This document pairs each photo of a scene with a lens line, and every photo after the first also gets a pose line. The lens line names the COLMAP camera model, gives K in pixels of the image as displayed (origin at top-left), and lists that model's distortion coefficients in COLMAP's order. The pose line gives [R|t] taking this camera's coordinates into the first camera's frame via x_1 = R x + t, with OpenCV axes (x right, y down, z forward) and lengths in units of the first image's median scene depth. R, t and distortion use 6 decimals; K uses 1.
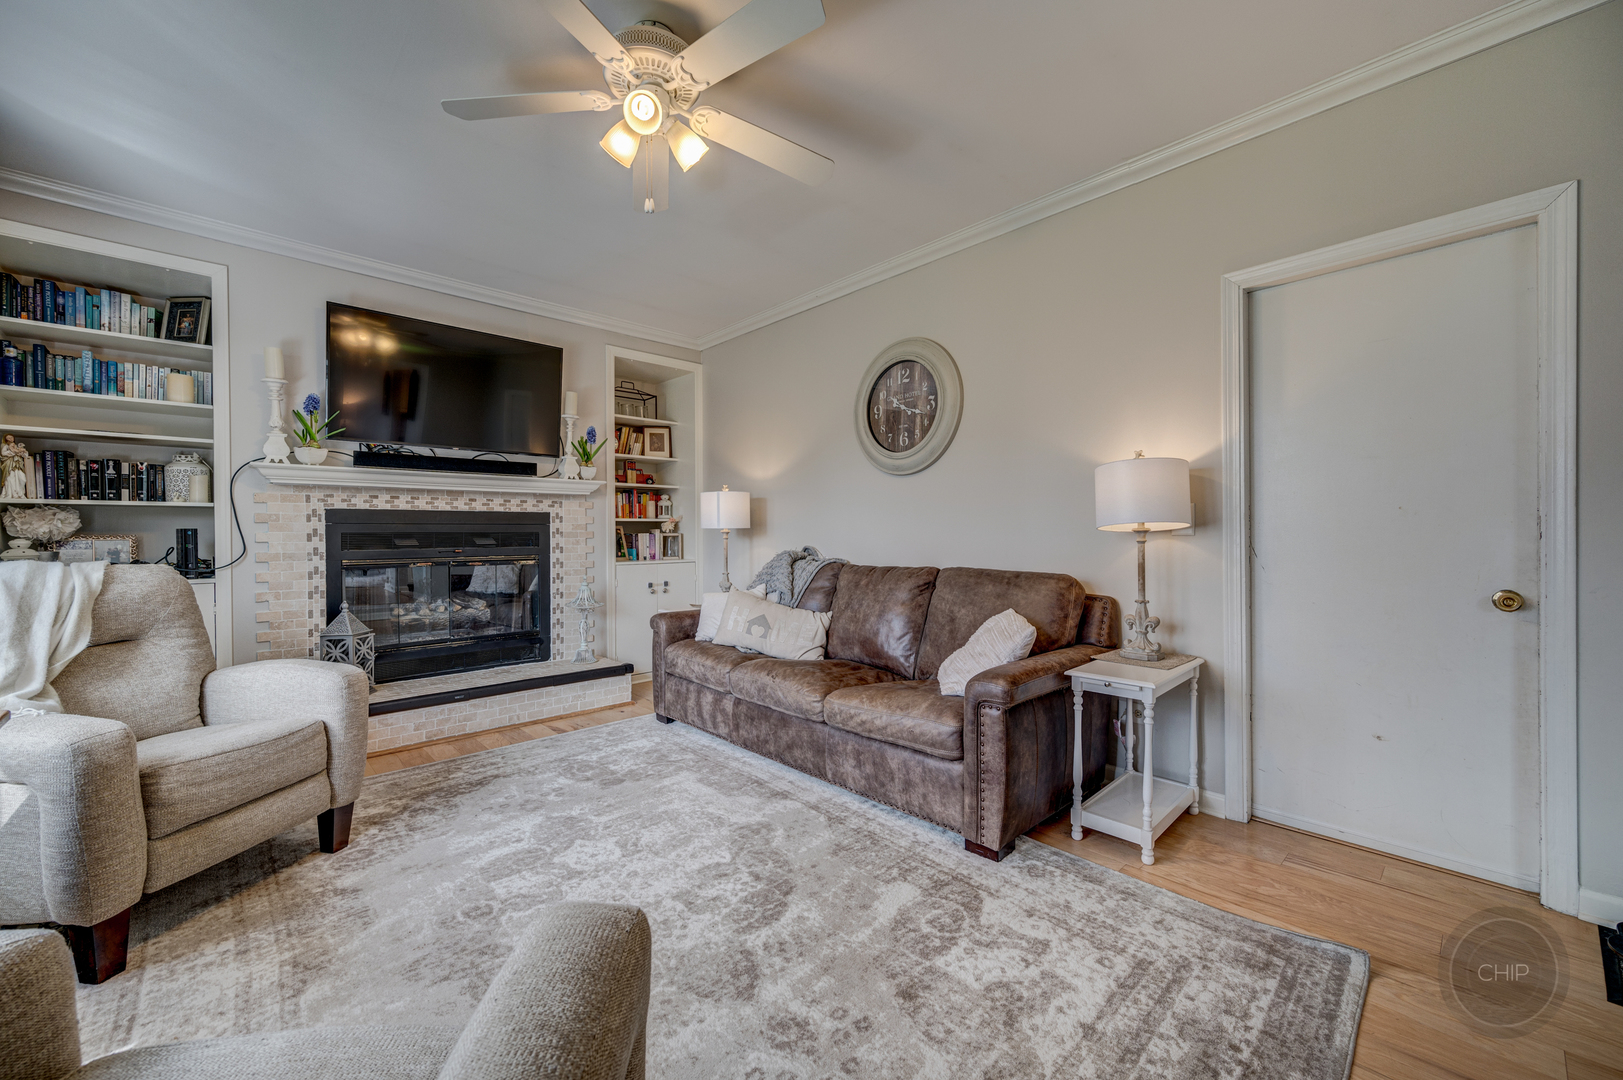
lens RADIAL K [[639.6, 0, 813.5], [0, 639.6, 539.4], [0, 0, 1]] dist [-0.000941, 0.000804]
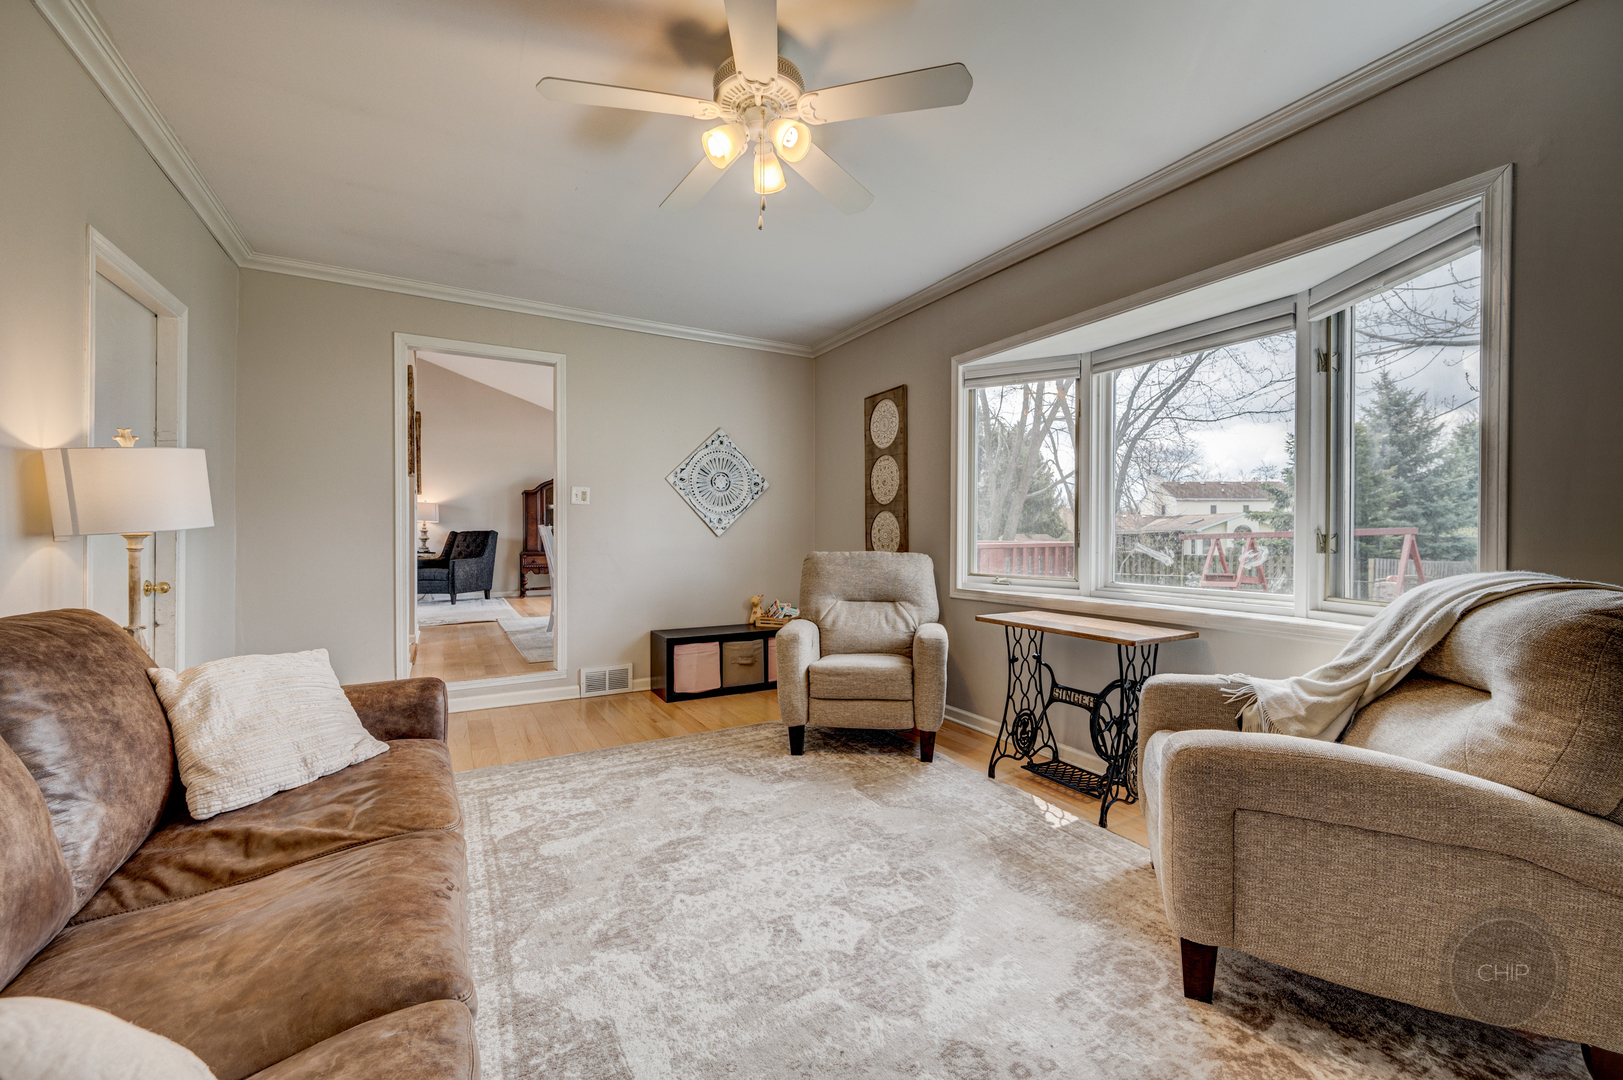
lens RADIAL K [[639.6, 0, 814.7], [0, 639.6, 538.5], [0, 0, 1]] dist [-0.000941, 0.000804]
pose [[-0.975184, -0.000659, 0.221395, -0.416570], [0.002608, 0.999892, 0.014462, -0.016344], [-0.221380, 0.014681, -0.975077, 1.463412]]
